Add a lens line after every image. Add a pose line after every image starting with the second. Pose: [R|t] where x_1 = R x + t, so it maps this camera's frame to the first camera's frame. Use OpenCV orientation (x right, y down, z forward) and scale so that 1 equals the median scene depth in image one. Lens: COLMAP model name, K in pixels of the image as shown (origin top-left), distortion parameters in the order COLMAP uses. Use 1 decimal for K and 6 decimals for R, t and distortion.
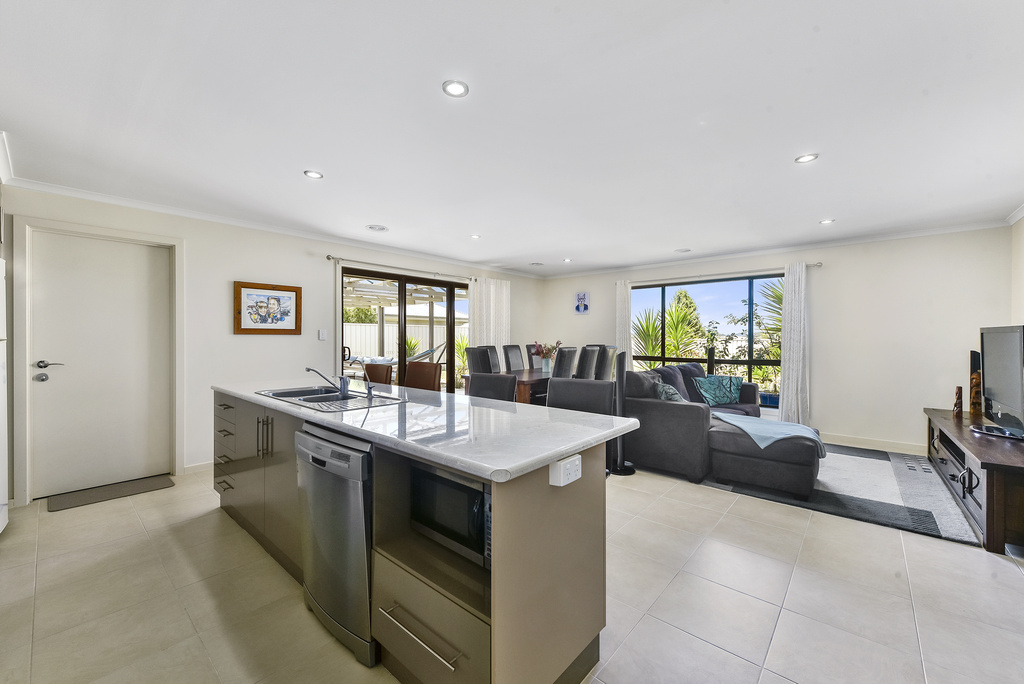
lens RADIAL K [[404.4, 0, 509.0], [0, 404.4, 338.4], [0, 0, 1]] dist [-0.008092, -0.000155]
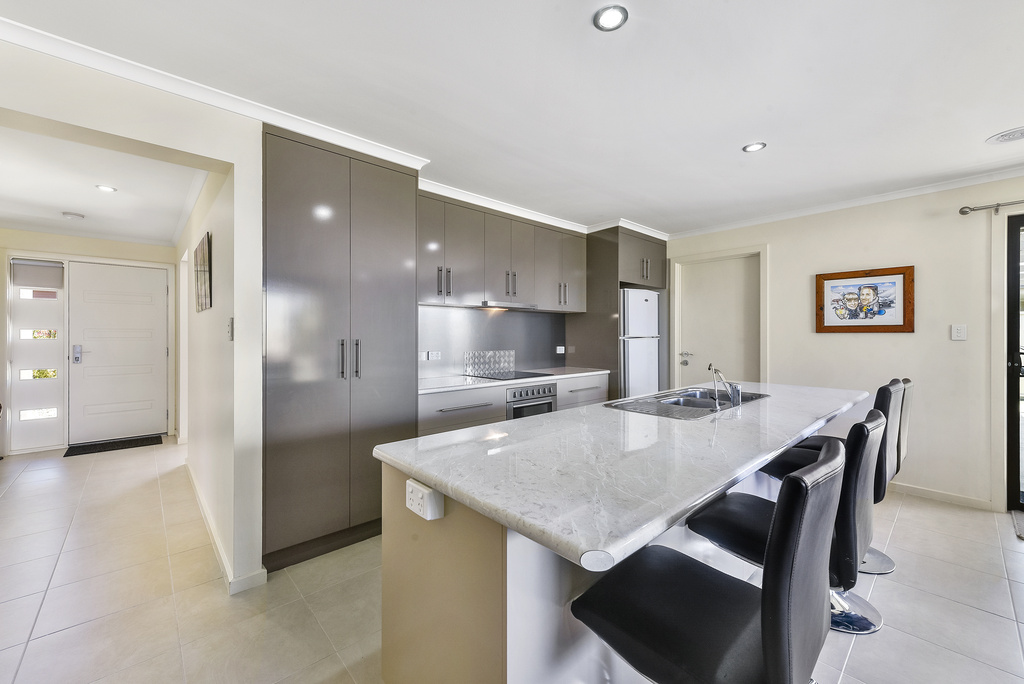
lens RADIAL K [[404.4, 0, 509.1], [0, 404.4, 337.8], [0, 0, 1]] dist [-0.008092, -0.000155]
pose [[-0.116680, 0.006350, -0.993149, 0.294002], [-0.001658, 0.999977, 0.006589, -0.003203], [0.993168, 0.002416, -0.116667, 0.397561]]
